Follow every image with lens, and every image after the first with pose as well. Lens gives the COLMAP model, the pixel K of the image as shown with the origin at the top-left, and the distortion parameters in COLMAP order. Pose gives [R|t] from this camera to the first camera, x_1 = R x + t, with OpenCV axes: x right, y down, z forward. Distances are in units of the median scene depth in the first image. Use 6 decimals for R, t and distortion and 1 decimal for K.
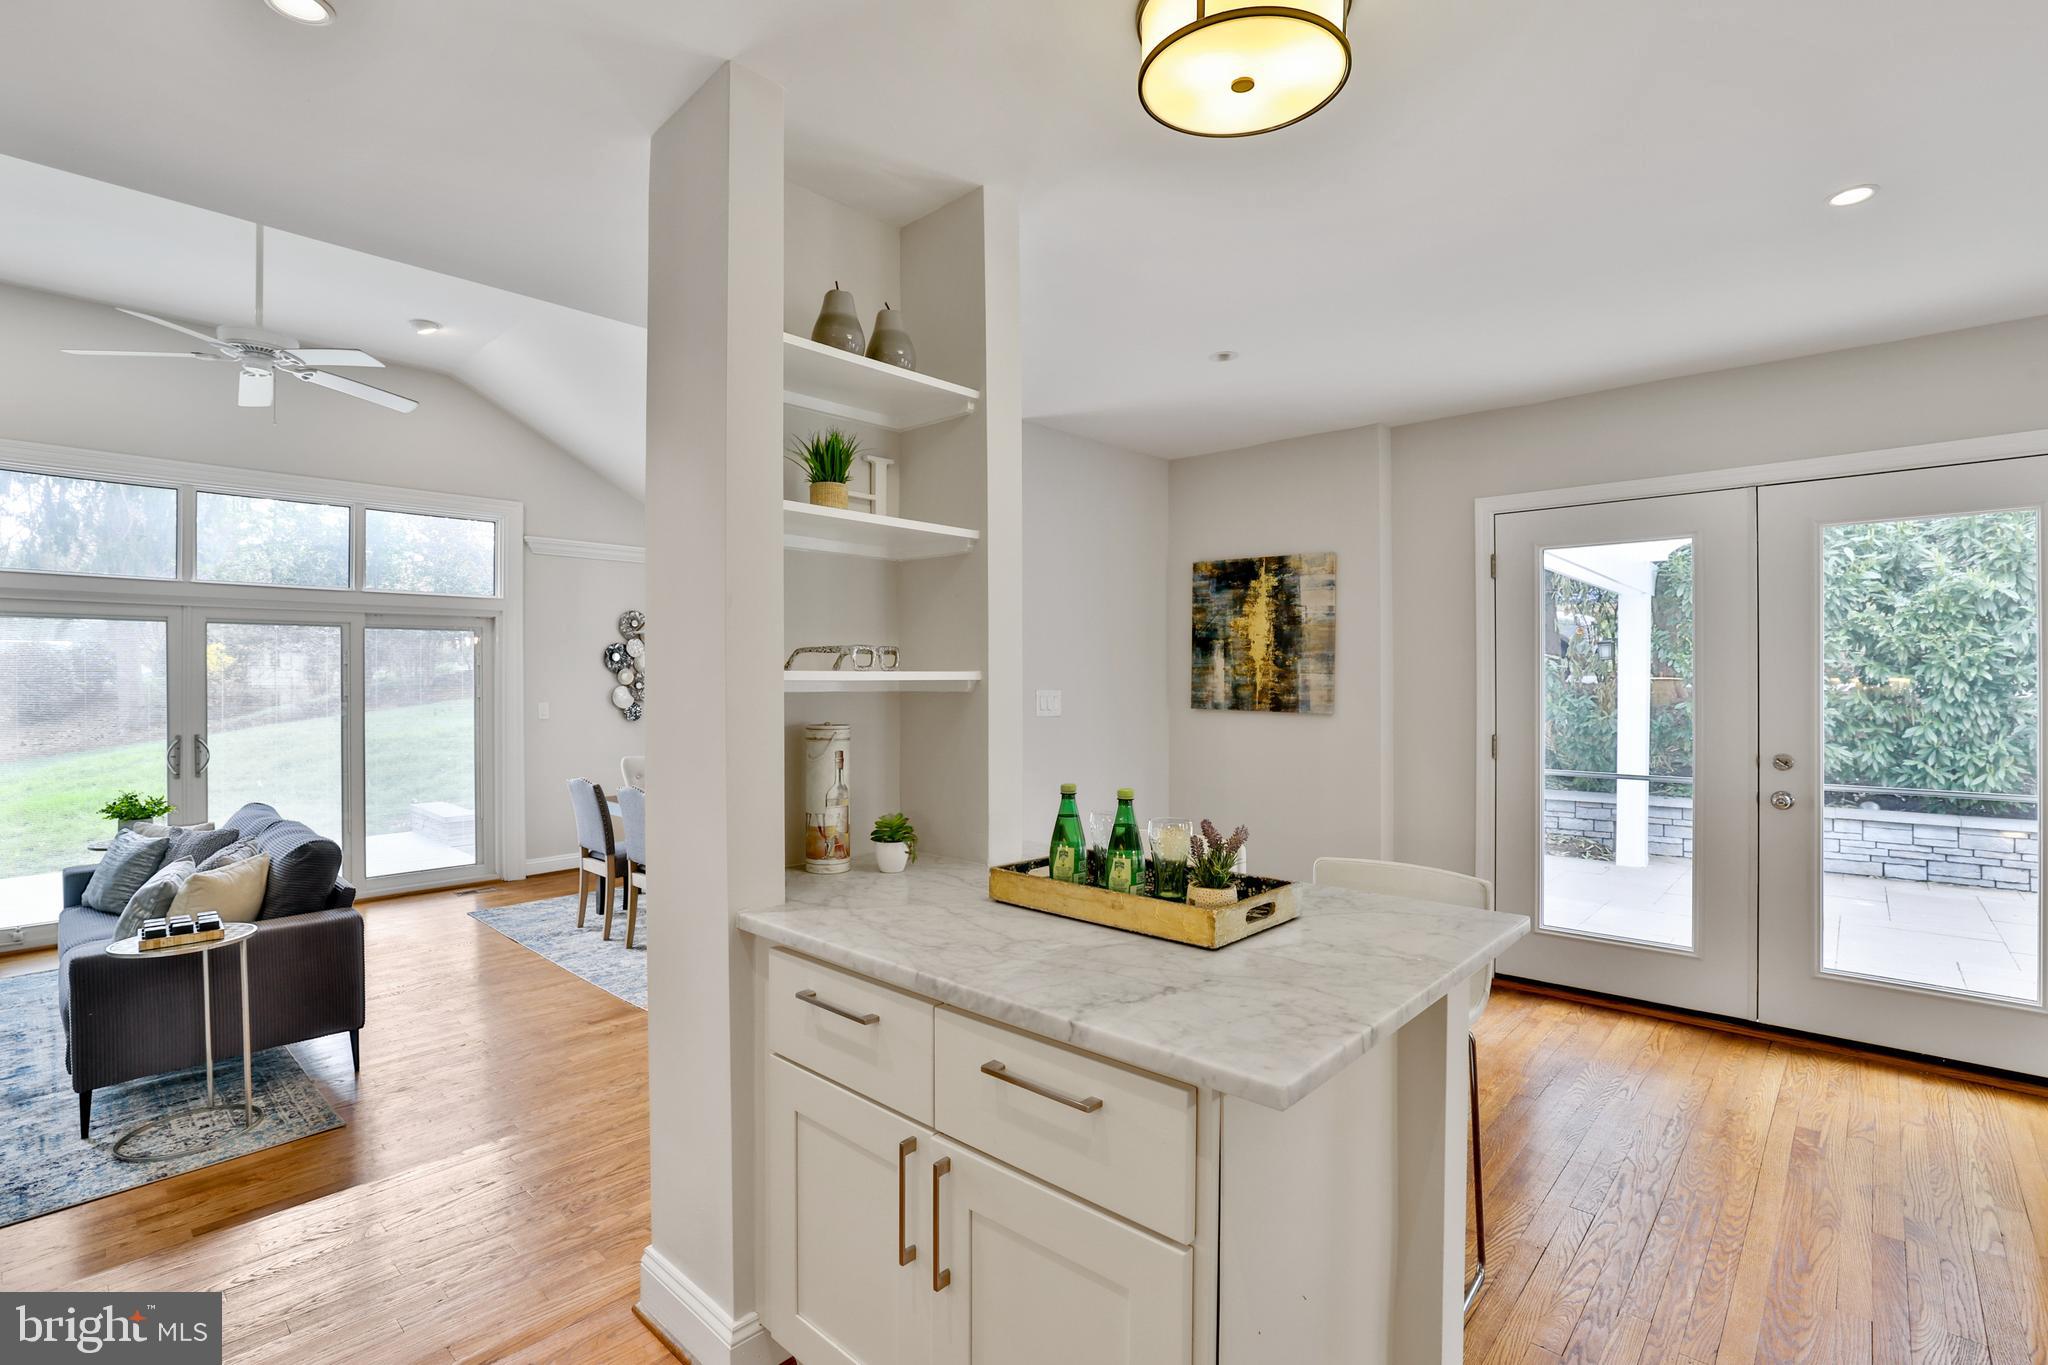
lens RADIAL K [[937.5, 0, 1024.0], [0, 937.5, 682.5], [0, 0, 1]] dist [0.000808, 0.000138]
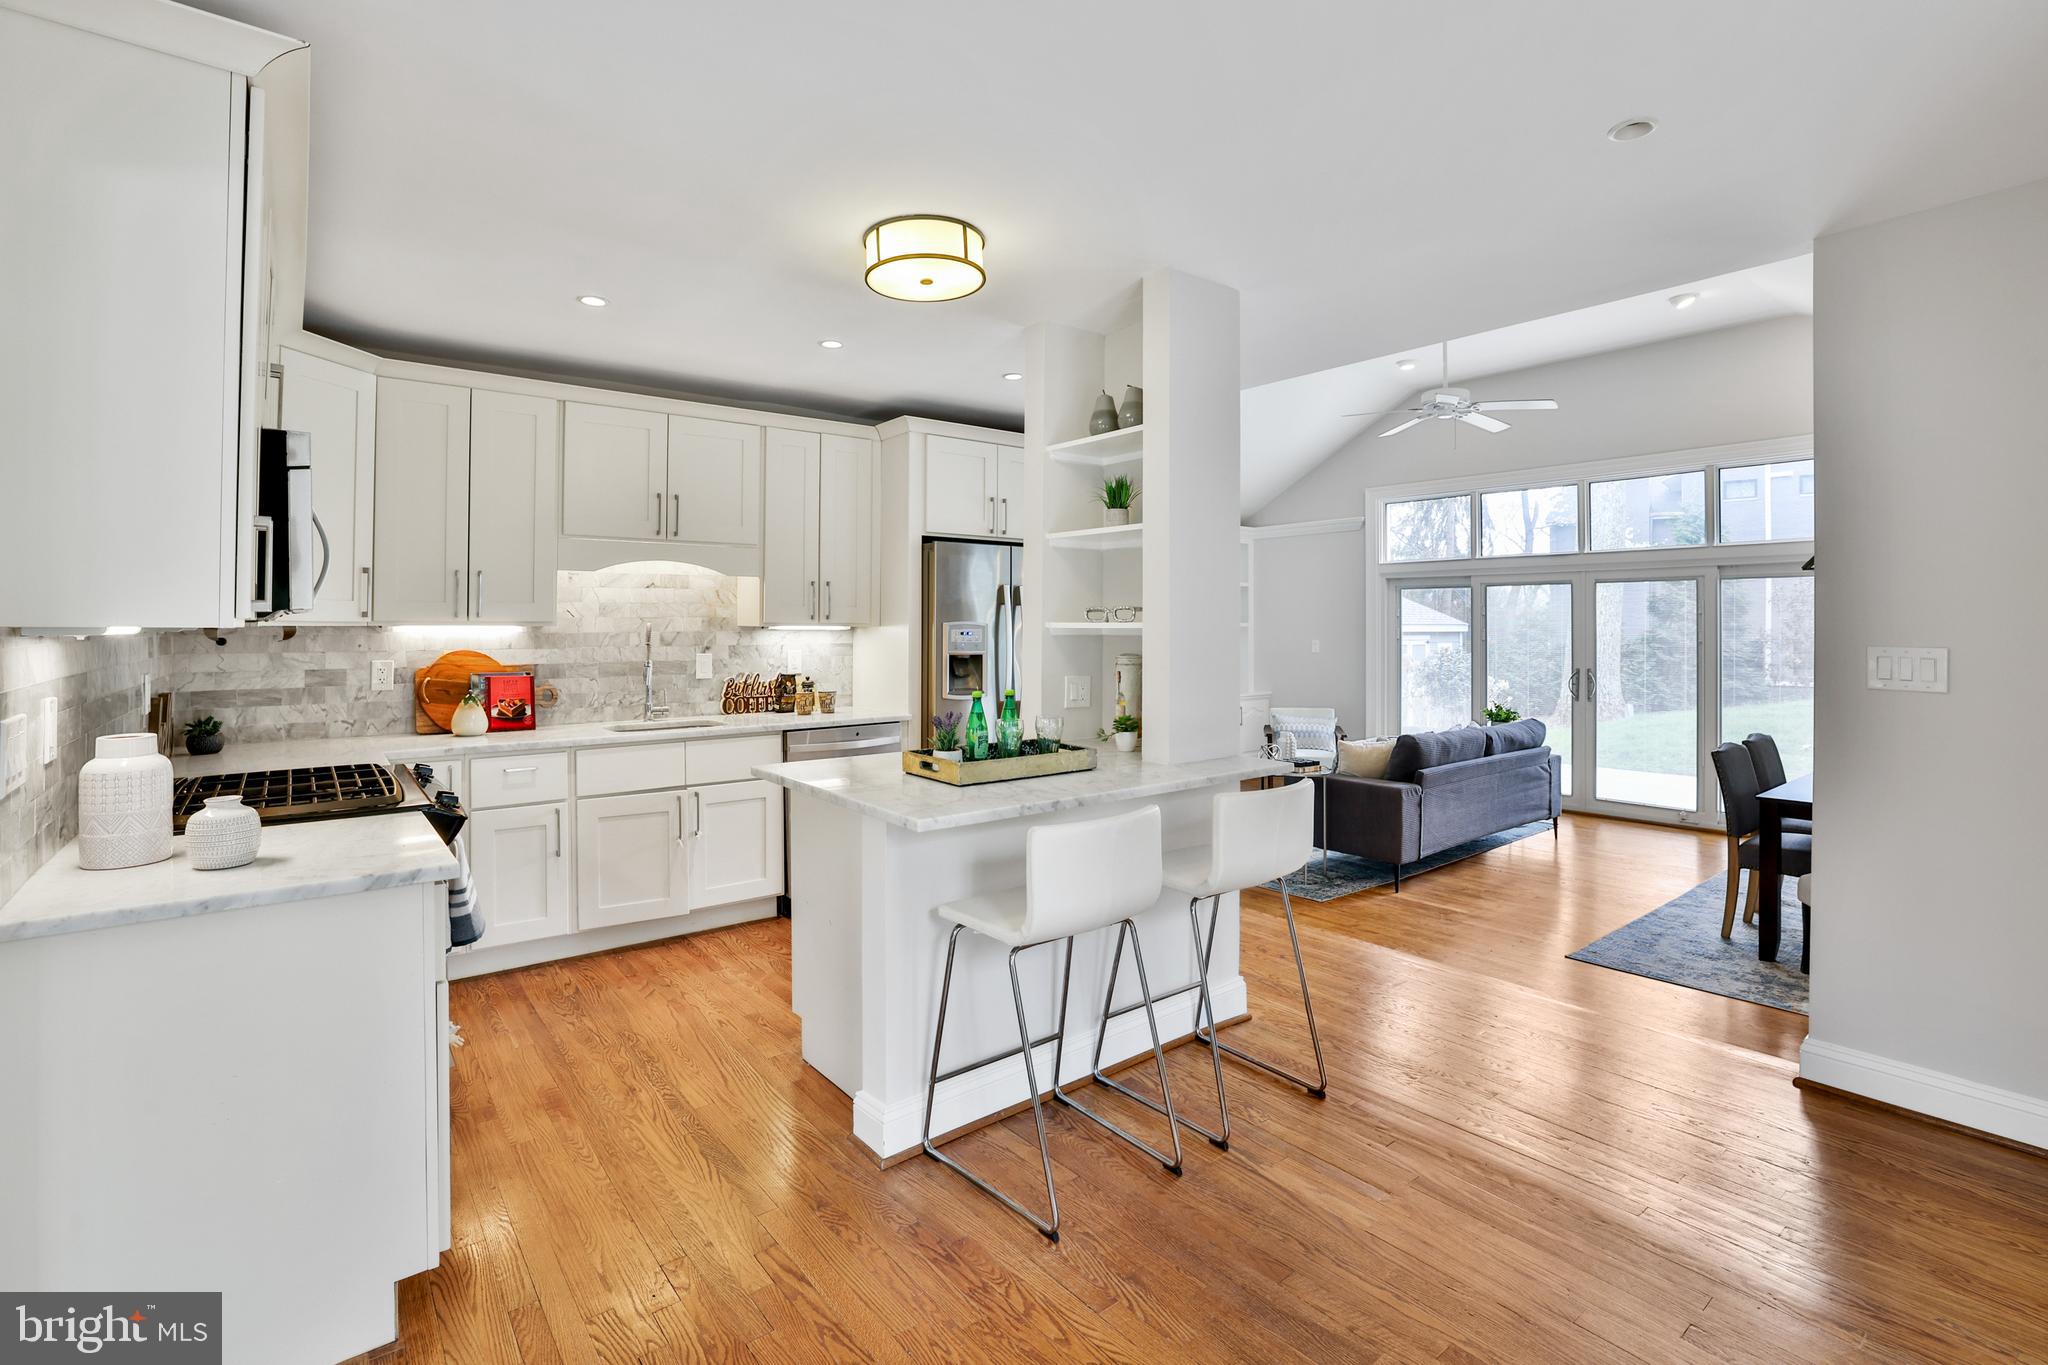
lens RADIAL K [[952.0, 0, 1019.0], [0, 952.0, 626.3], [0, 0, 1]] dist [-0.000719, -0.000044]
pose [[-0.157458, 0.004718, -0.987514, 0.558767], [-0.009879, 0.999931, 0.006353, -0.004708], [0.987476, 0.010756, -0.157401, 0.418150]]
